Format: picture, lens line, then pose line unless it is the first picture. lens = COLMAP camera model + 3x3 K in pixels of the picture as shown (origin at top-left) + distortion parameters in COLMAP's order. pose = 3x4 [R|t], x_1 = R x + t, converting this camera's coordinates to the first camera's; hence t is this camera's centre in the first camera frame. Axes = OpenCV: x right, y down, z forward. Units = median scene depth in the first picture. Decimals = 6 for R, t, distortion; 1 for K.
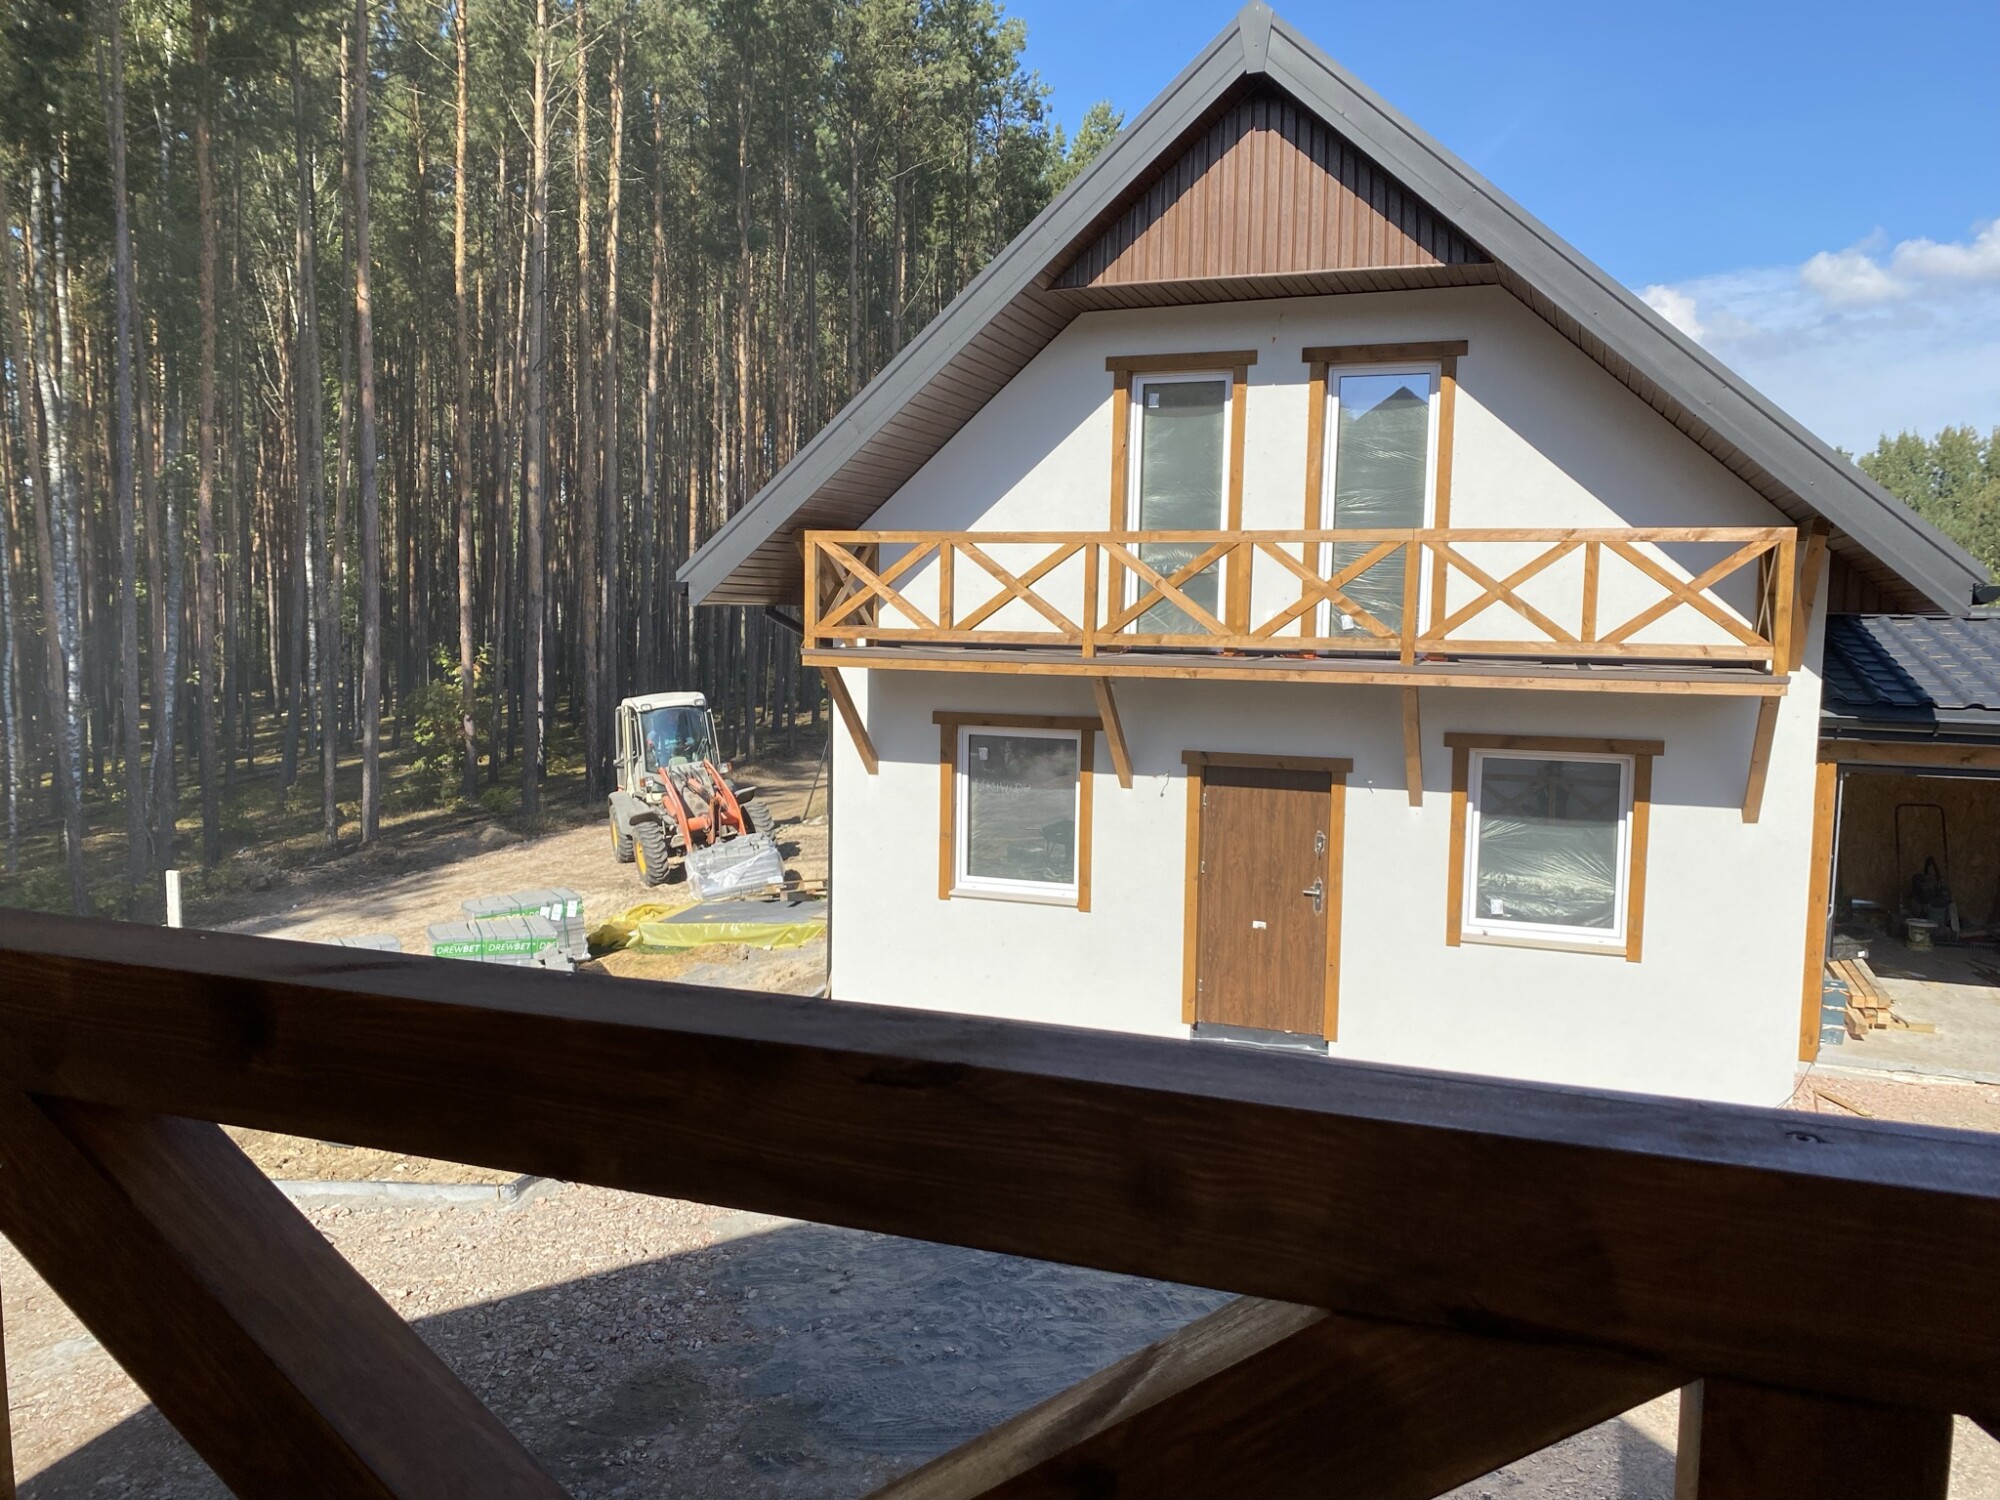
lens RADIAL K [[1506.4, 0, 1000.0], [0, 1506.4, 750.0], [0, 0, 1]] dist [0.080682, -0.000681]
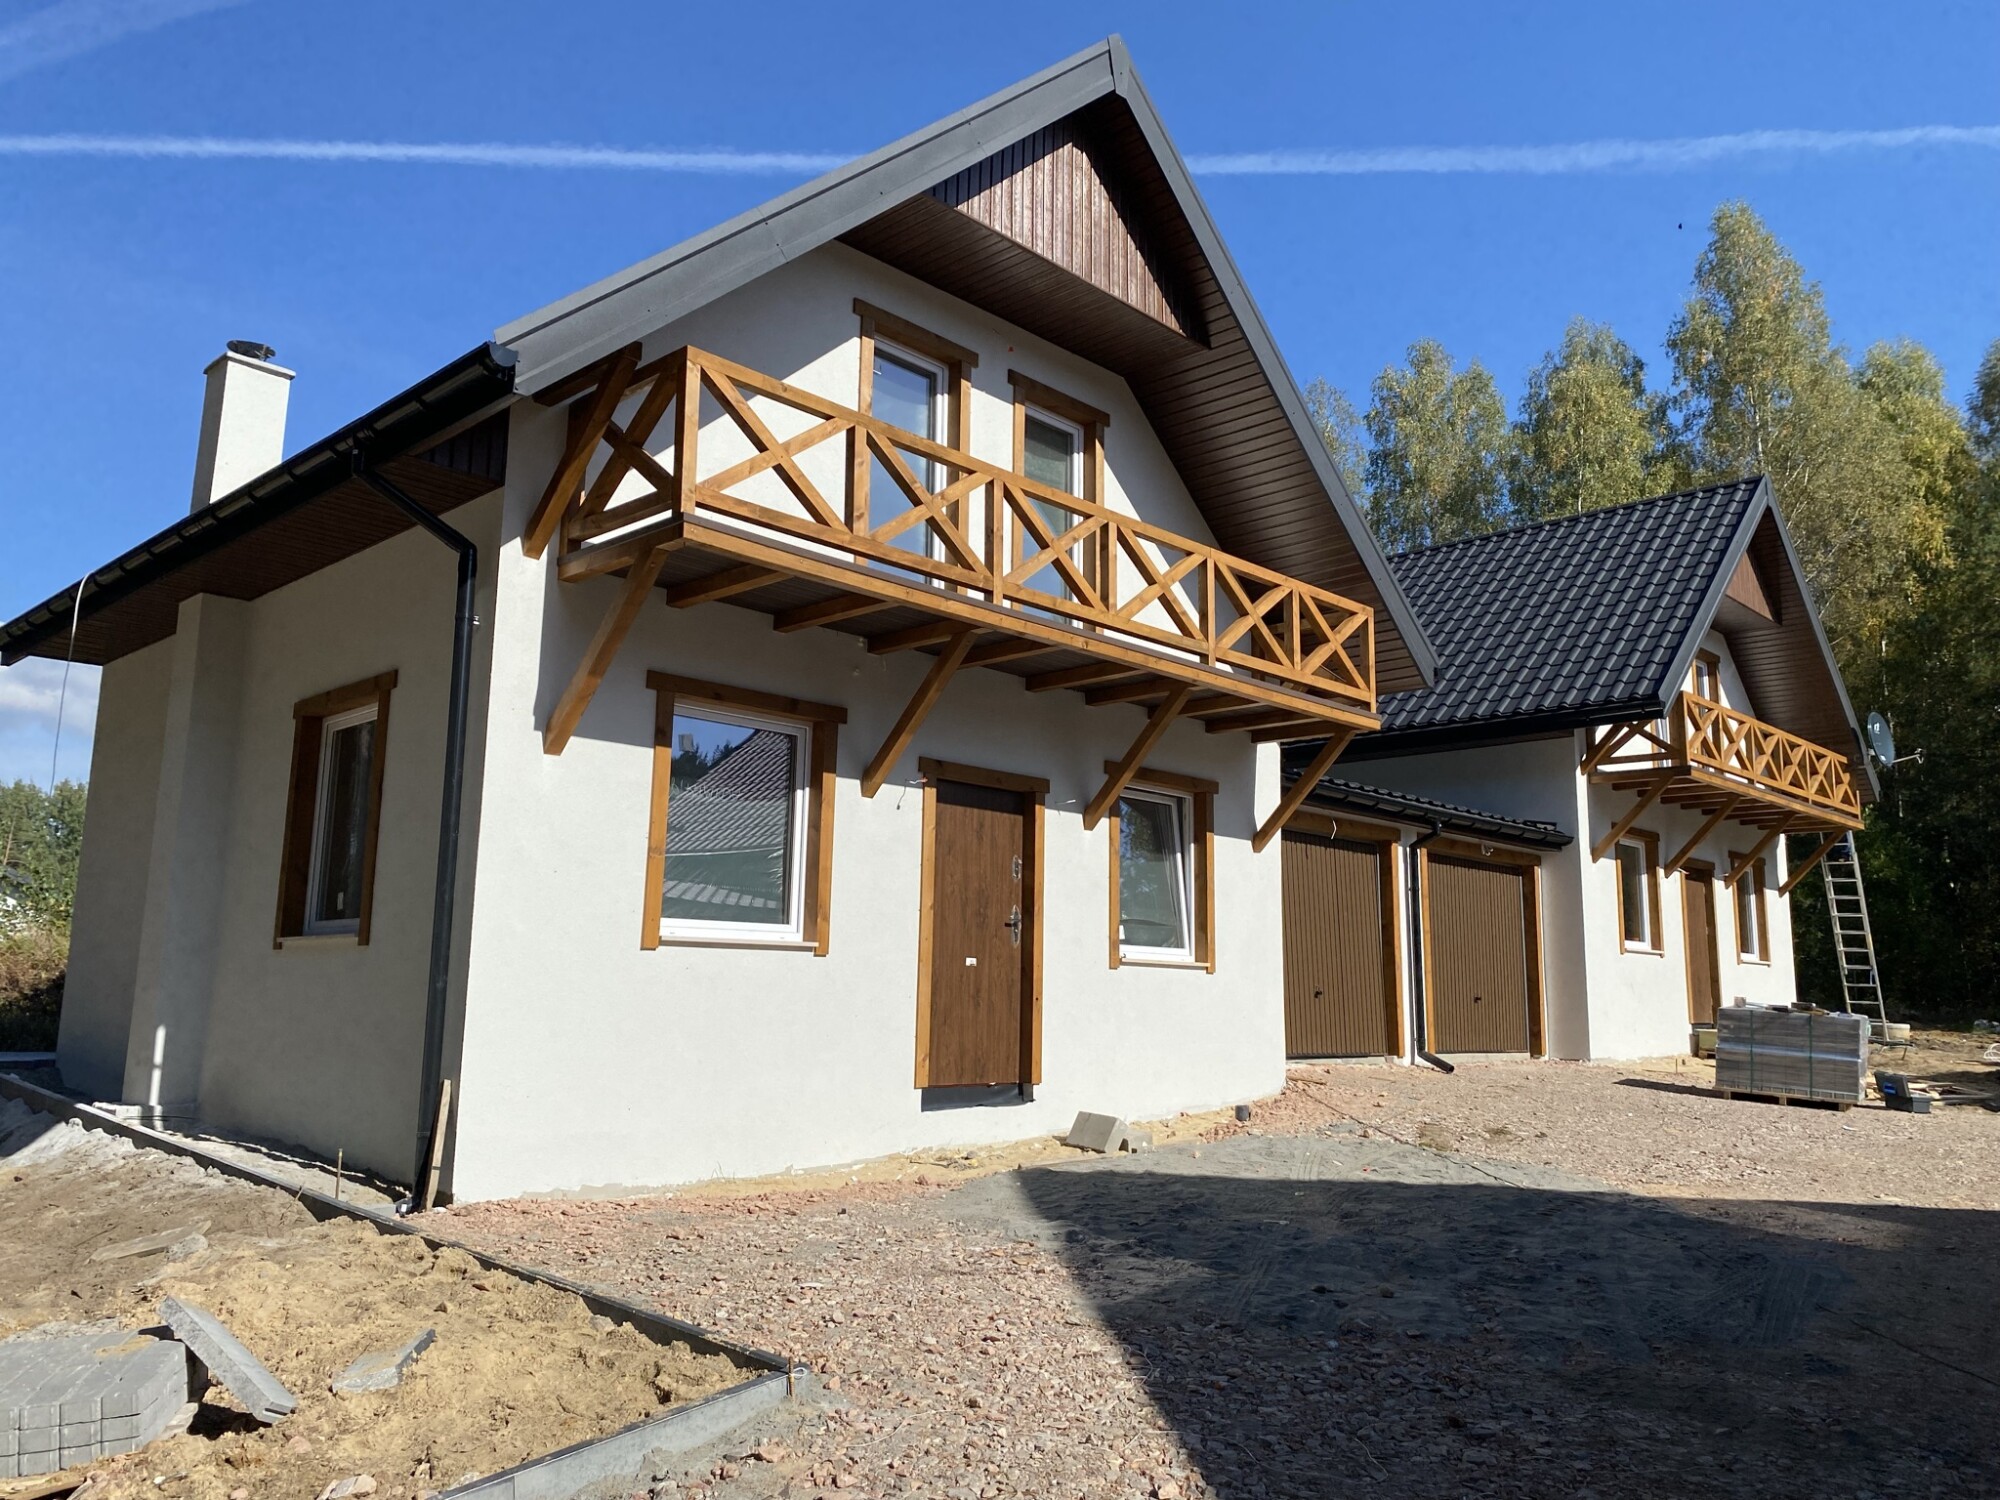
lens RADIAL K [[1506.4, 0, 1000.0], [0, 1506.4, 750.0], [0, 0, 1]] dist [0.080682, -0.000681]
pose [[0.391320, 0.147535, 0.908351, -0.647075], [0.081929, 0.977560, -0.194071, 0.168445], [-0.916600, 0.150364, 0.370452, 0.644506]]
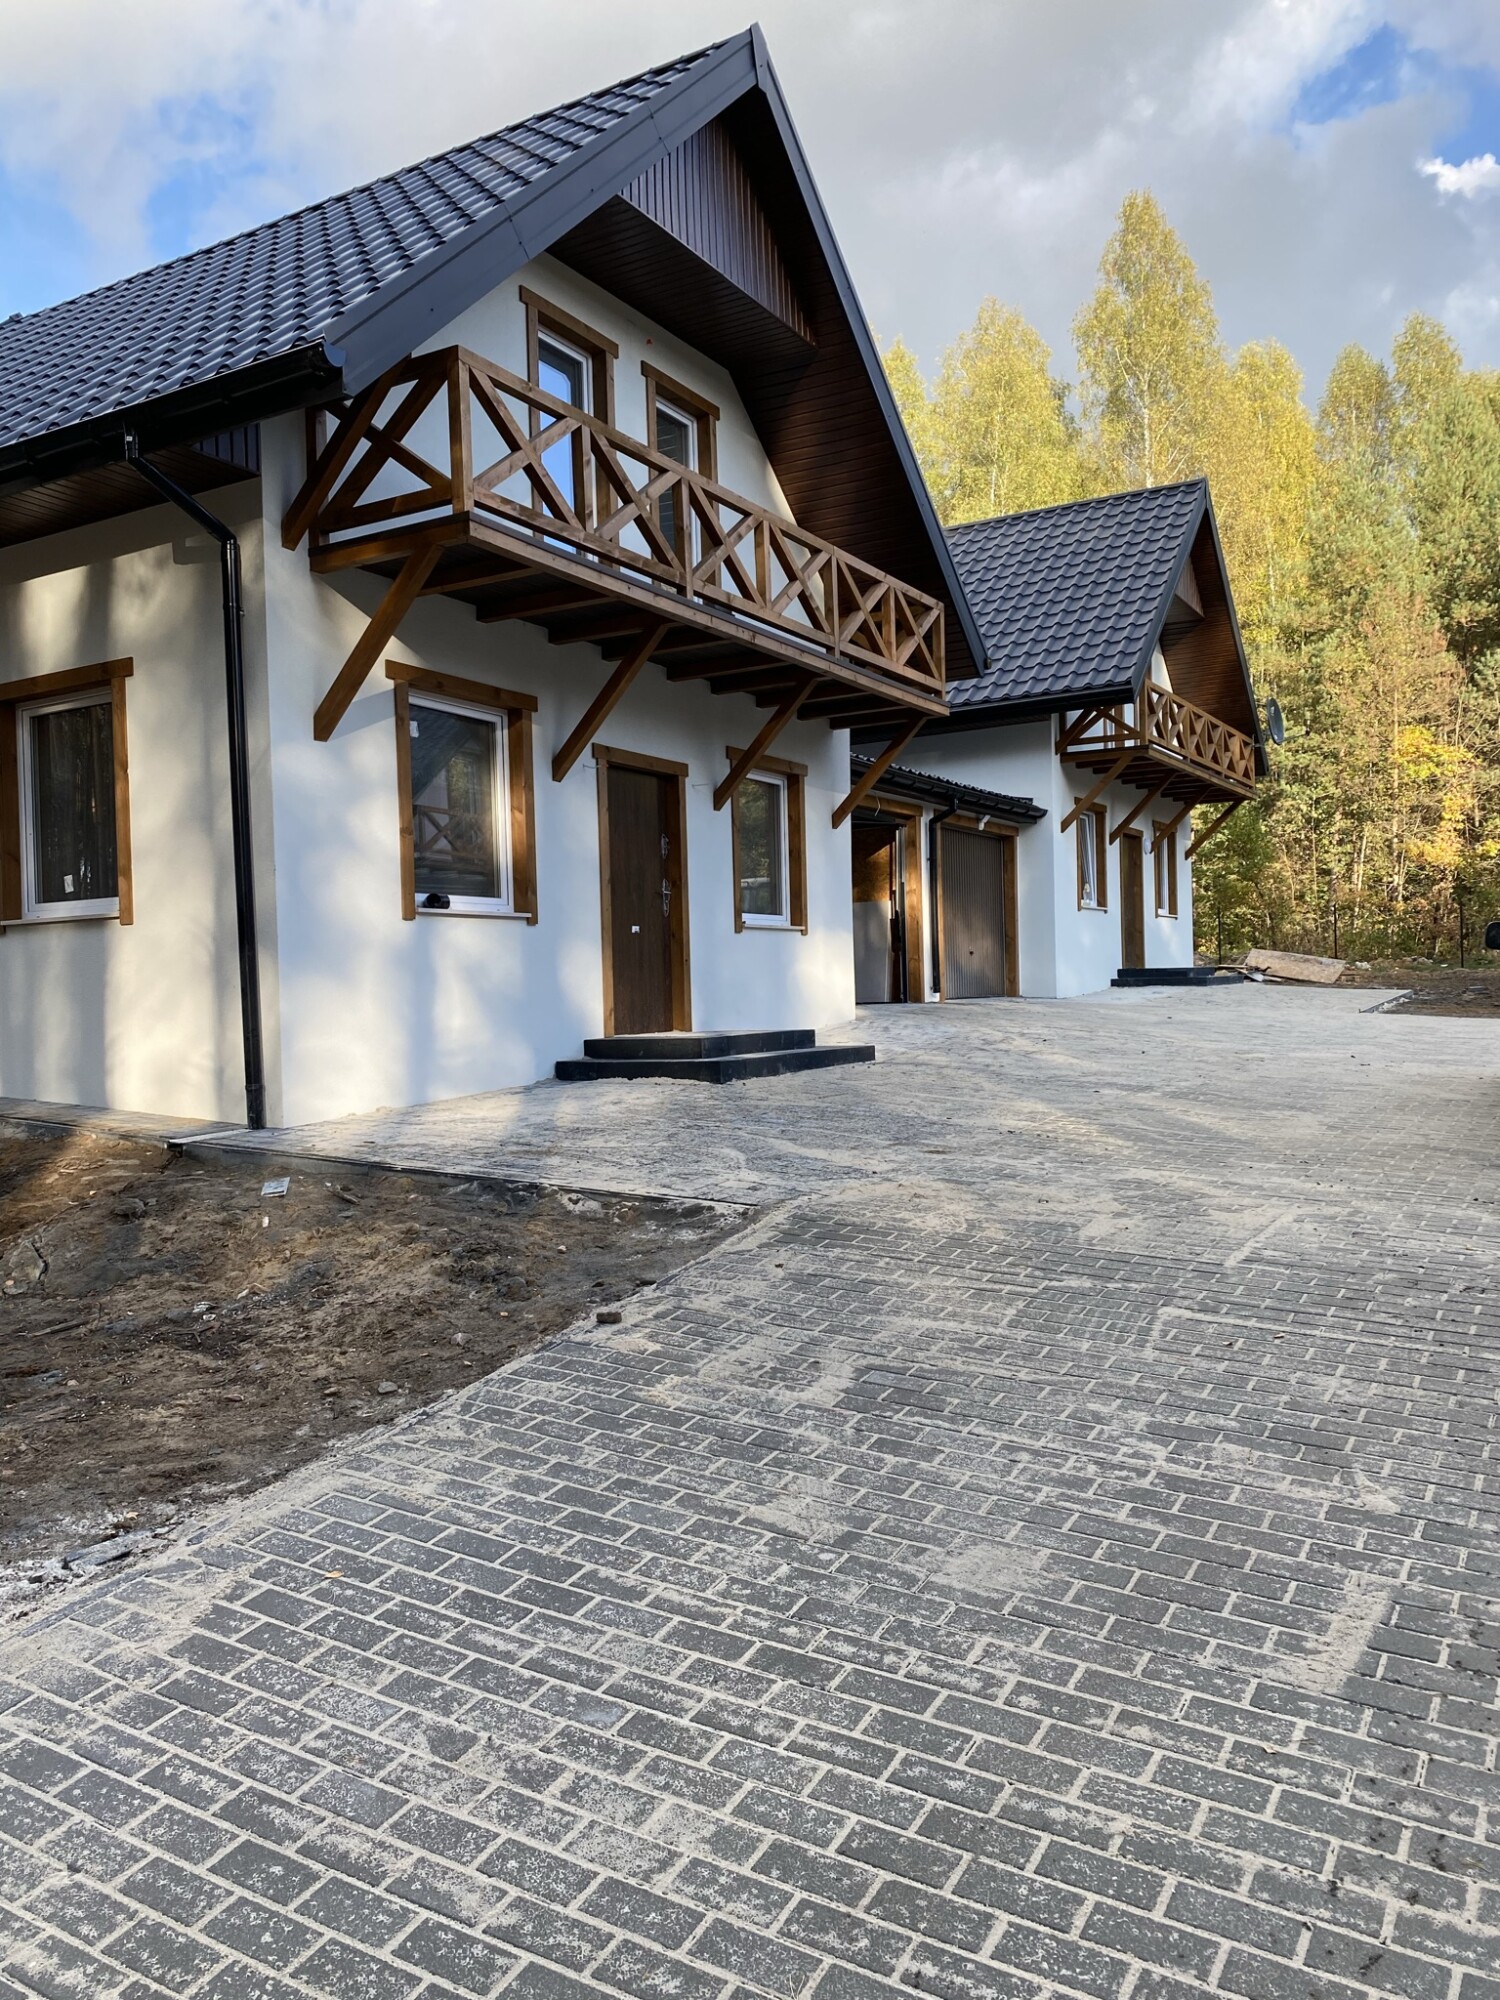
lens RADIAL K [[1506.4, 0, 750.0], [0, 1506.4, 1000.0], [0, 0, 1]] dist [0.080682, -0.000681]
pose [[0.178639, -0.023289, 0.983639, -0.792839], [0.131021, 0.991380, -0.000323, 0.172987], [-0.975152, 0.128935, 0.180150, 0.761718]]
